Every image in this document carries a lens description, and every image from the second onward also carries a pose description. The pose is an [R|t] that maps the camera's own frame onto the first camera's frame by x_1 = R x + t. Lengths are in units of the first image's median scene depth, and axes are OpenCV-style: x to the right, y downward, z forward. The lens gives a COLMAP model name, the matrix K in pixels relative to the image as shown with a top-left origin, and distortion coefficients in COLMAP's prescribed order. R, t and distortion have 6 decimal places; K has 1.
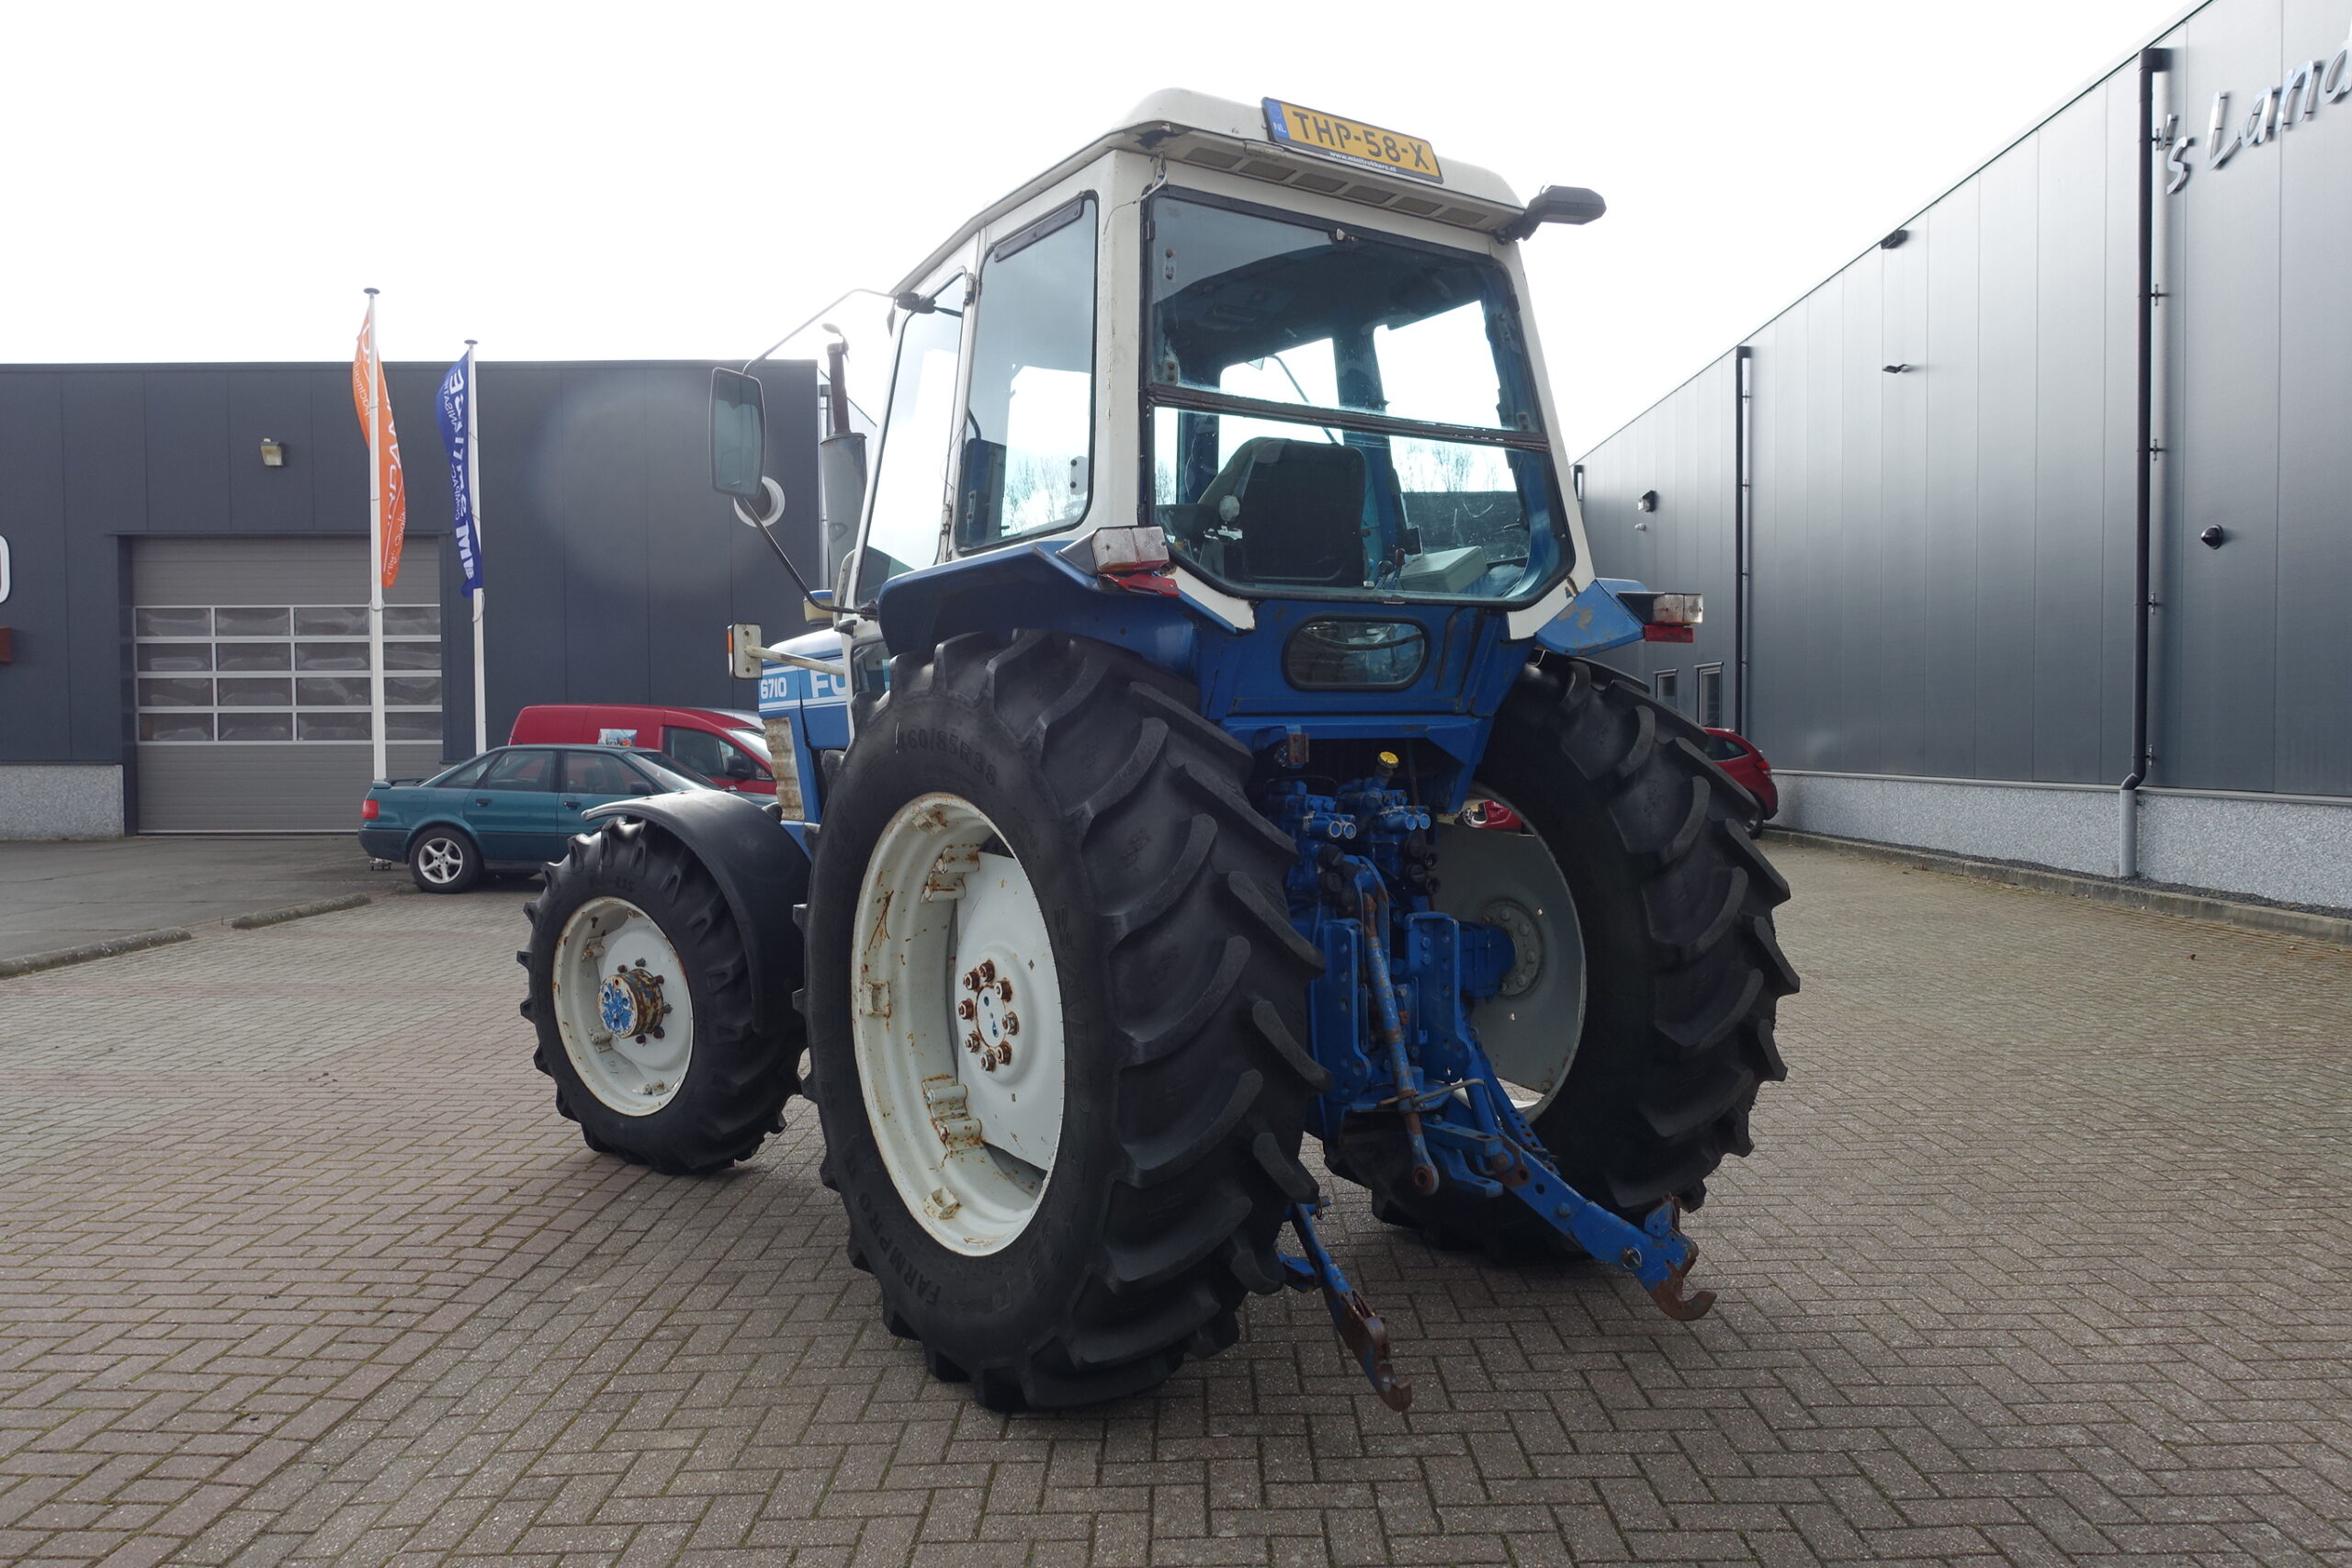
lens RADIAL K [[1606.7, 0, 1176.1], [0, 1606.7, 808.6], [0, 0, 1]] dist [0.002194, -0.006034]
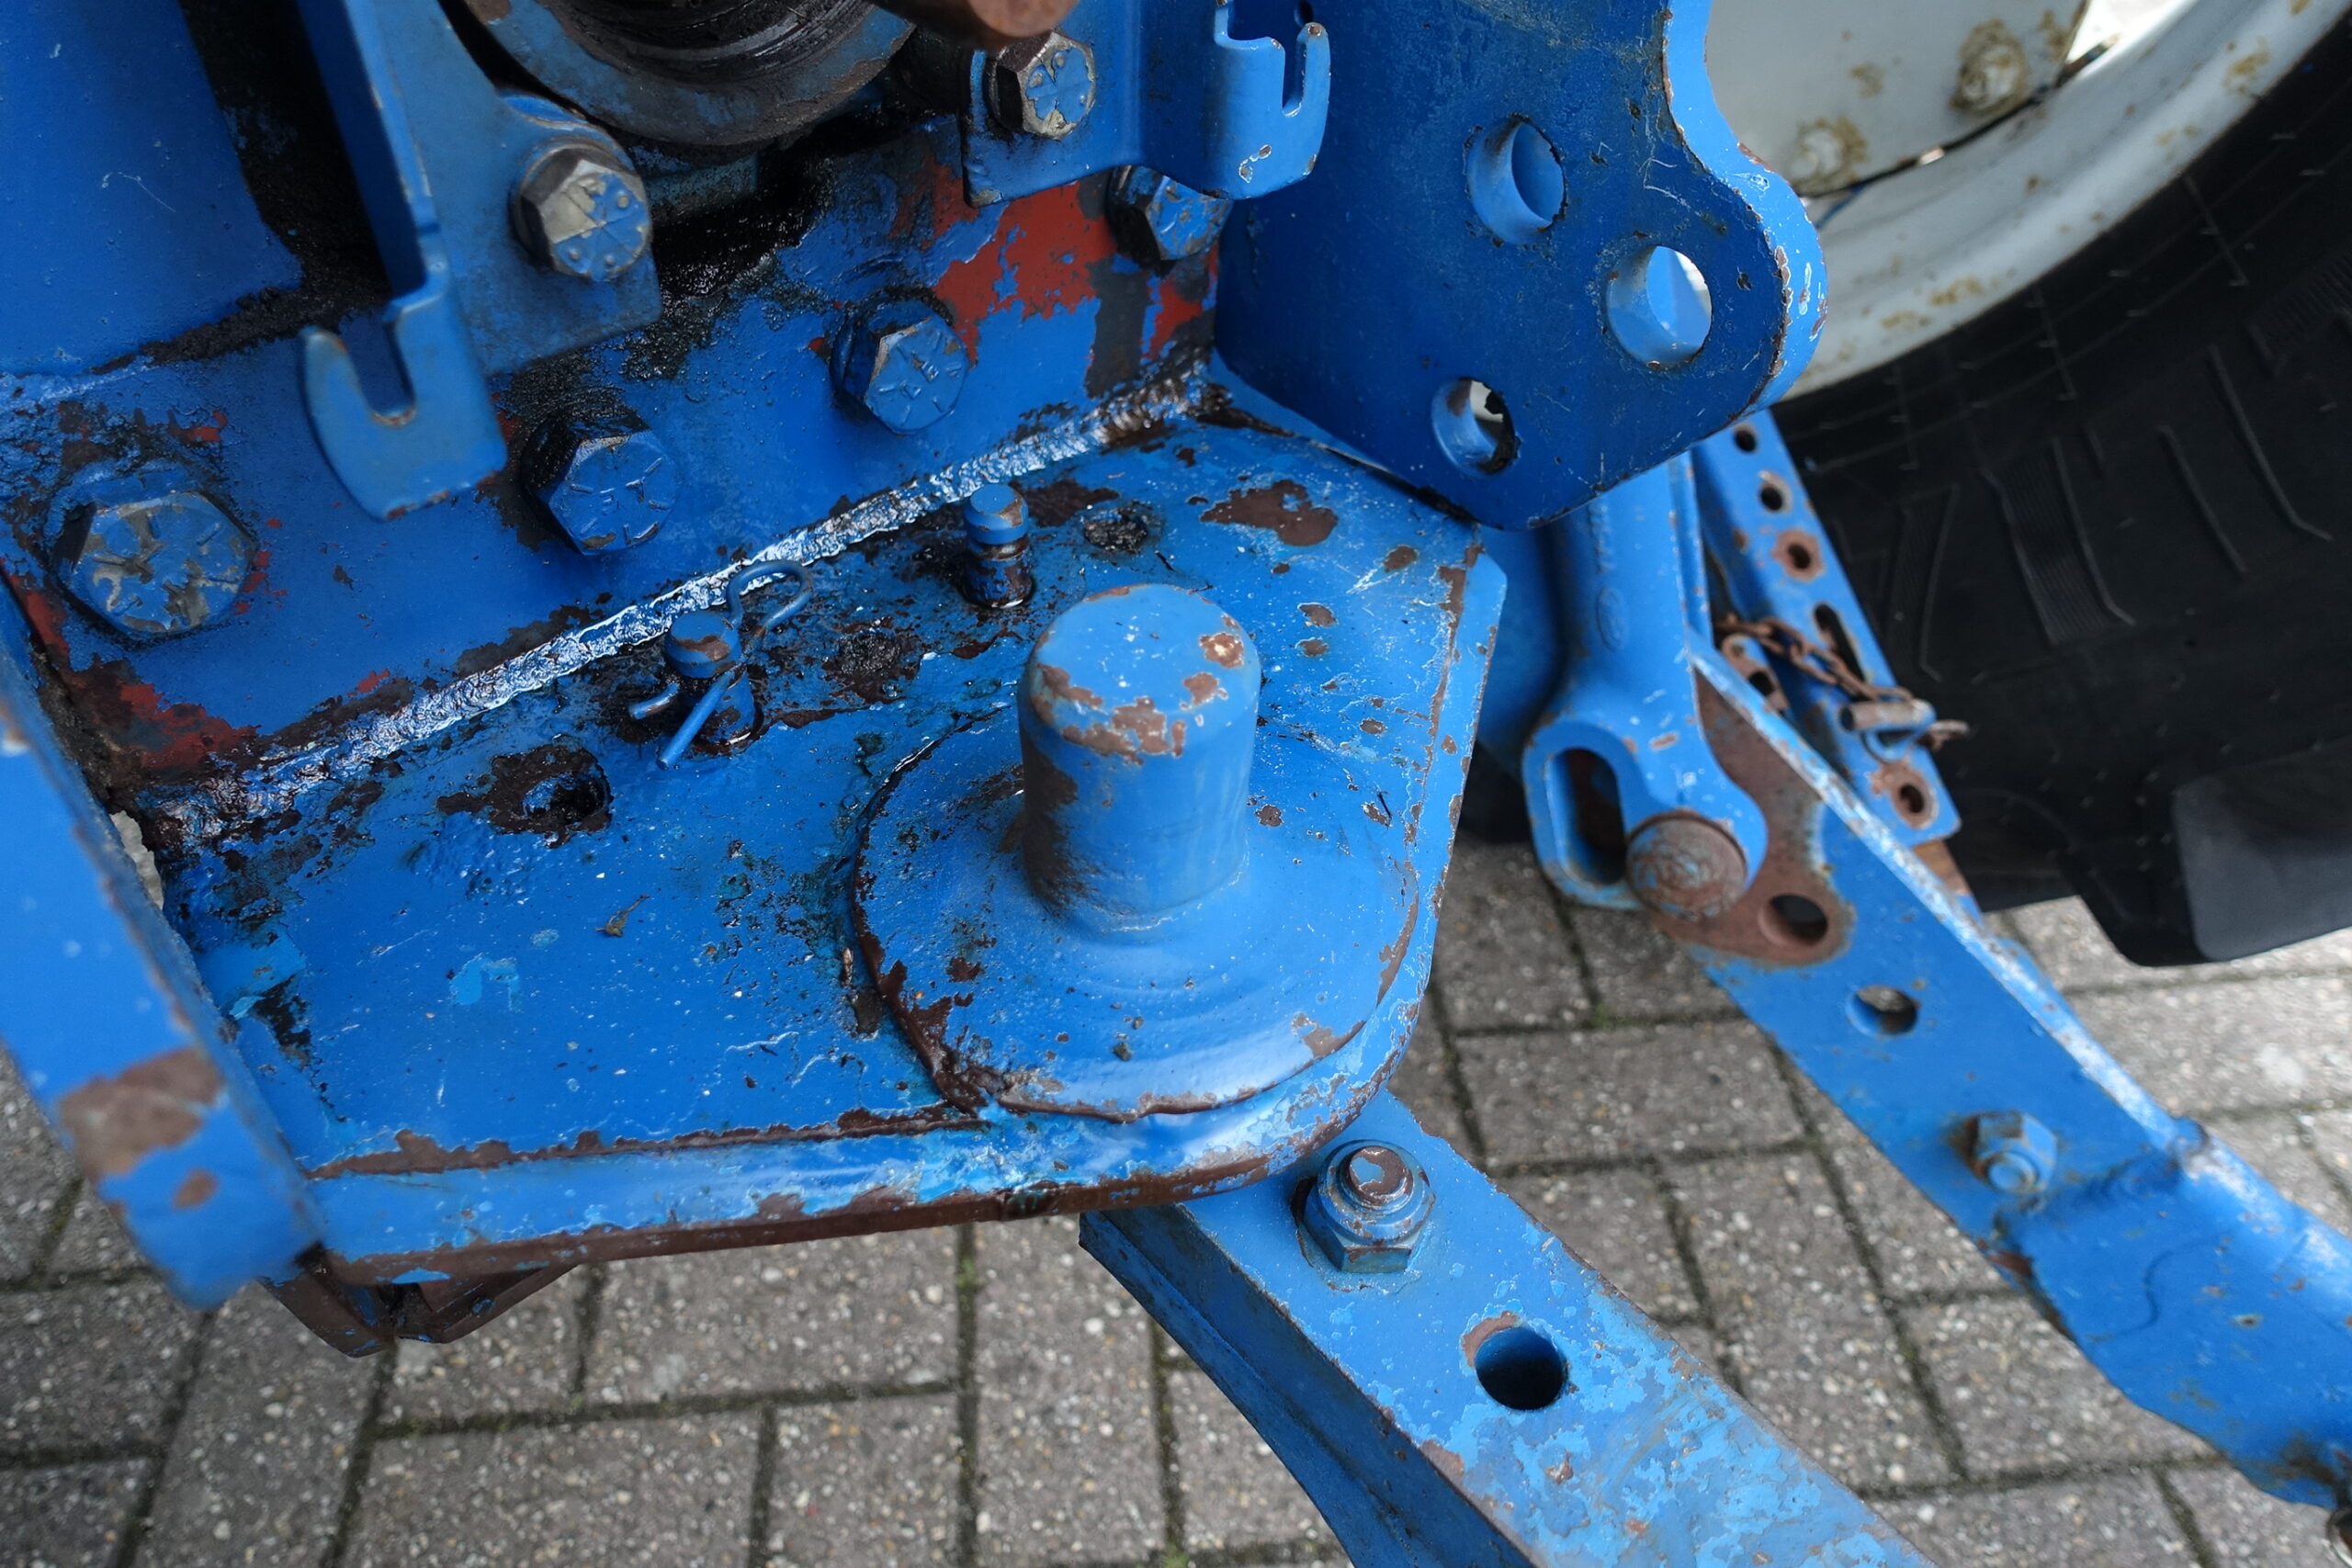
lens RADIAL K [[1606.7, 0, 1176.7], [0, 1606.7, 789.4], [0, 0, 1]] dist [0.002194, -0.006034]
pose [[0.992540, -0.048313, 0.111940, 0.132320], [-0.039596, 0.740636, 0.670738, 0.107892], [-0.115312, -0.670167, 0.733198, 0.883422]]
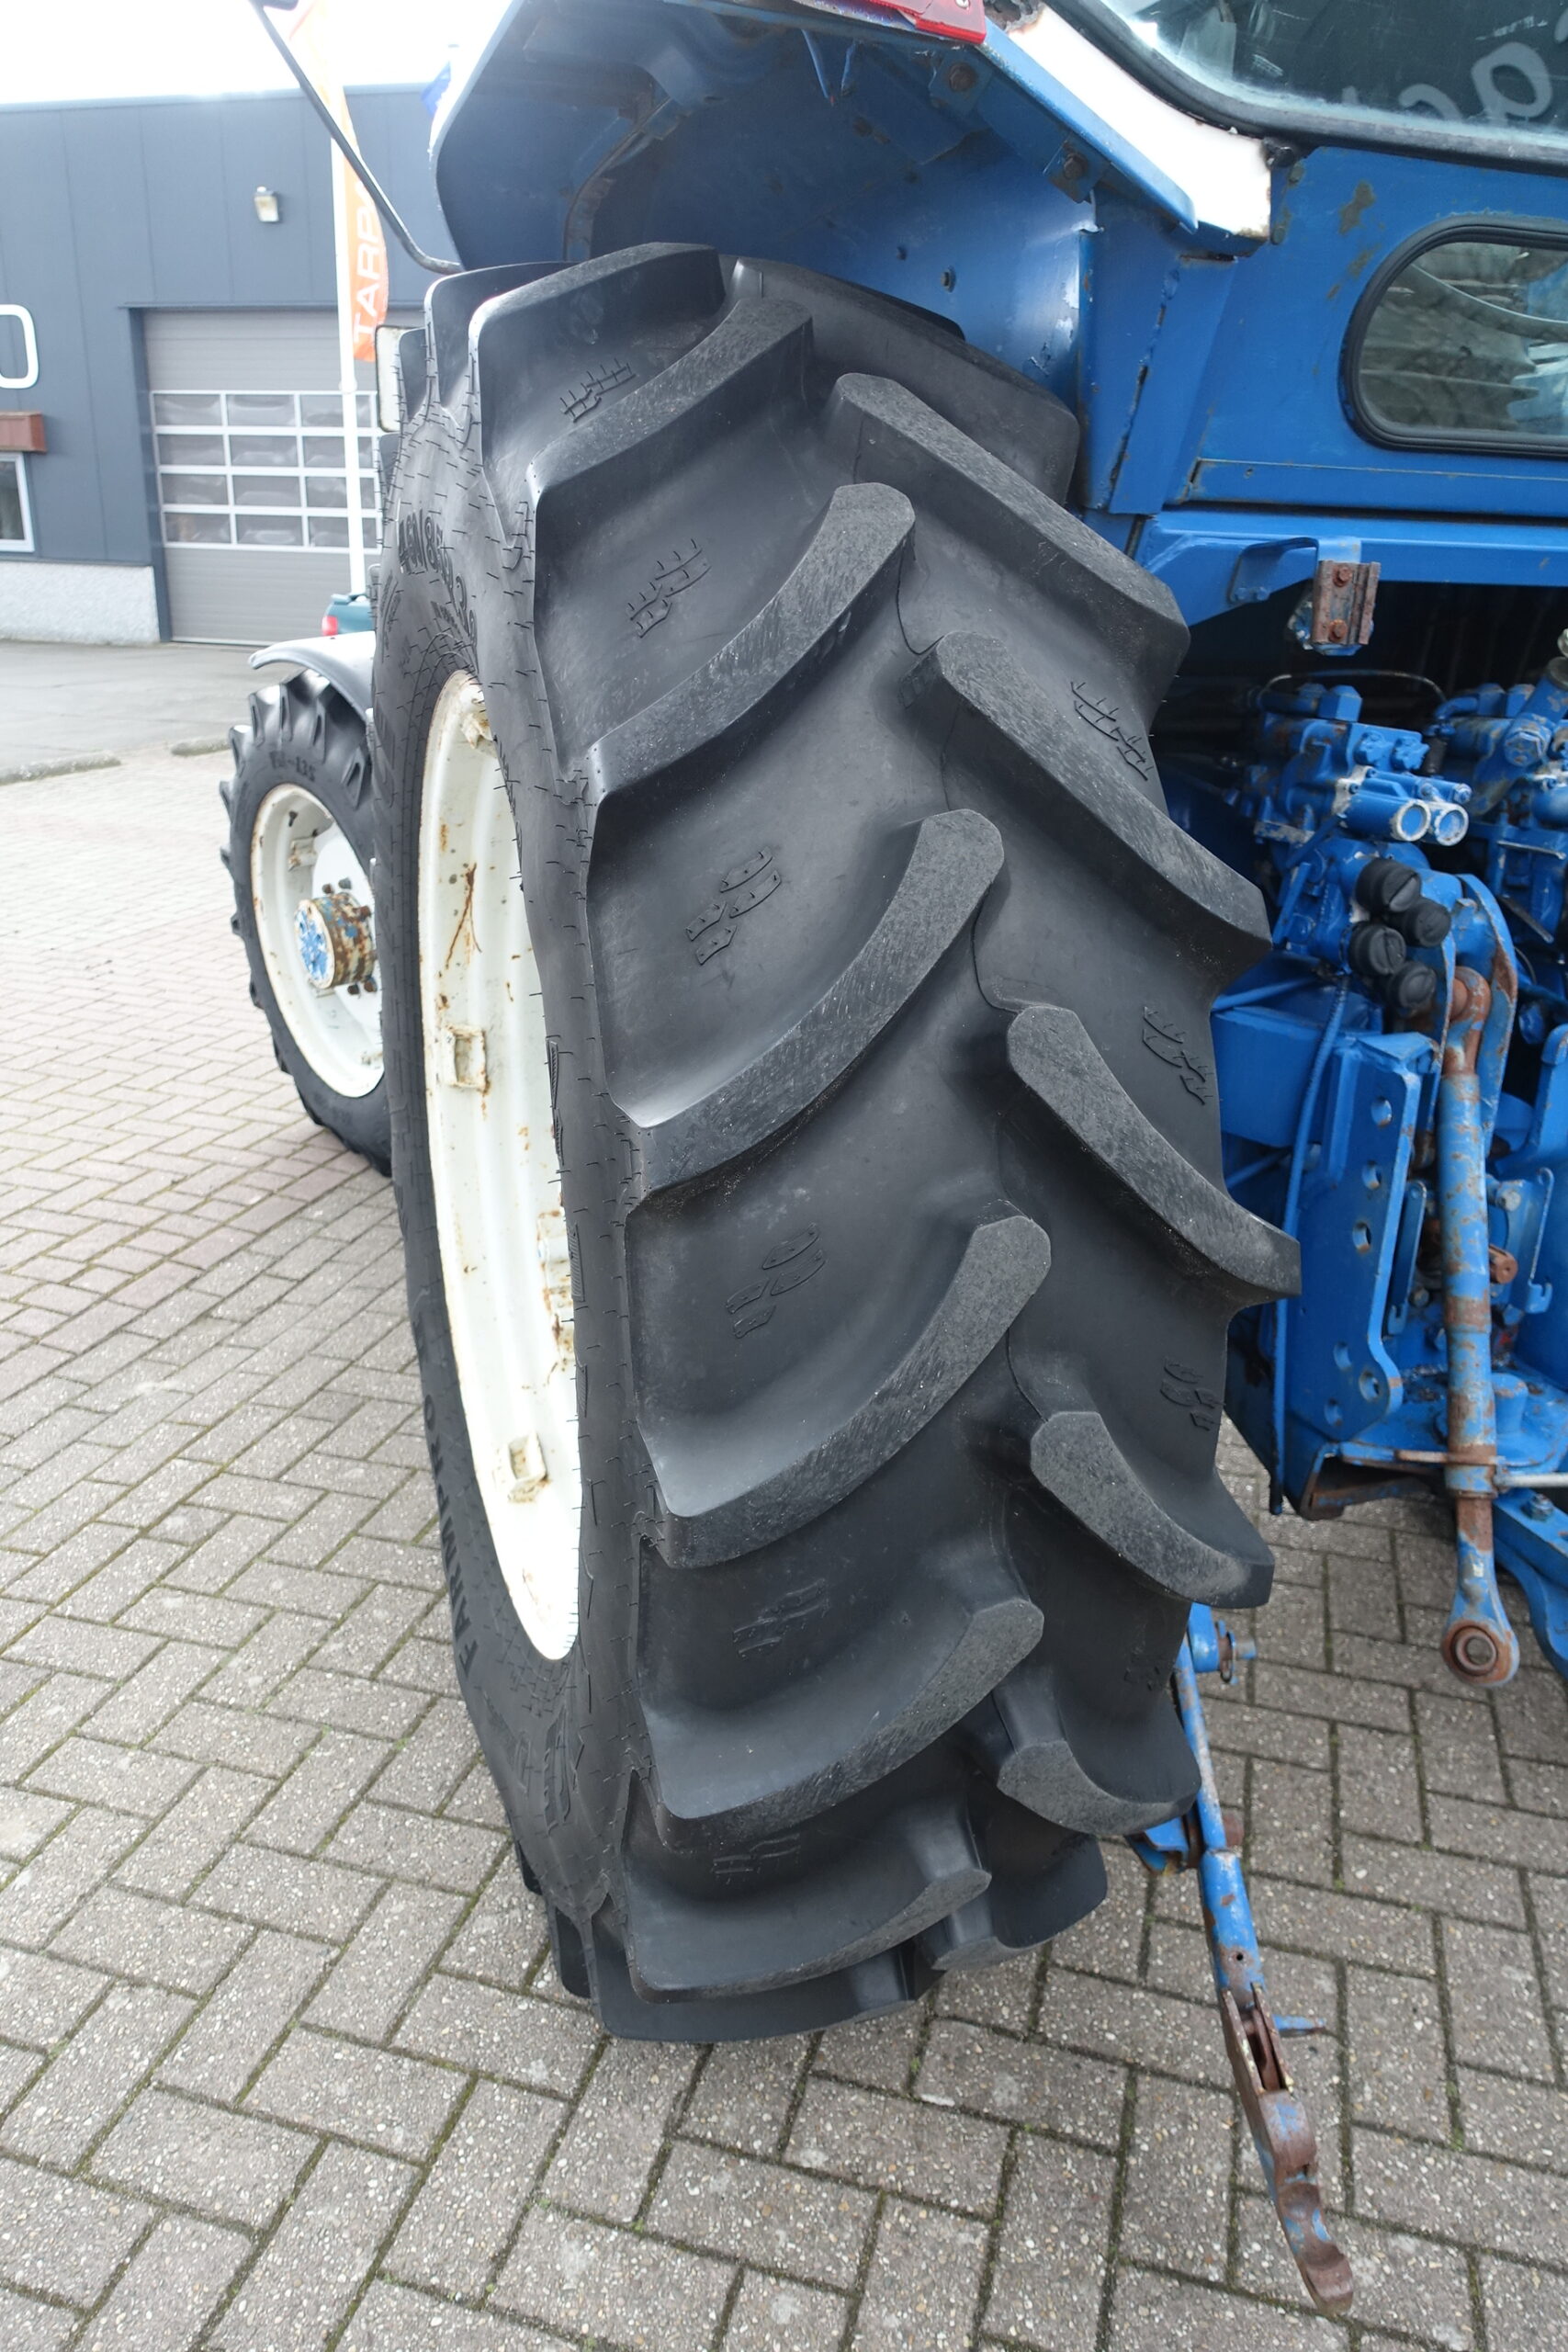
lens RADIAL K [[1606.7, 0, 776.8], [0, 1606.7, 1180.6], [0, 0, 1]] dist [0.002194, -0.006034]
pose [[0.960069, 0.132909, -0.246174, 0.053393], [-0.049453, 0.946712, 0.318262, -0.020373], [0.275356, -0.293380, 0.915482, 0.522910]]
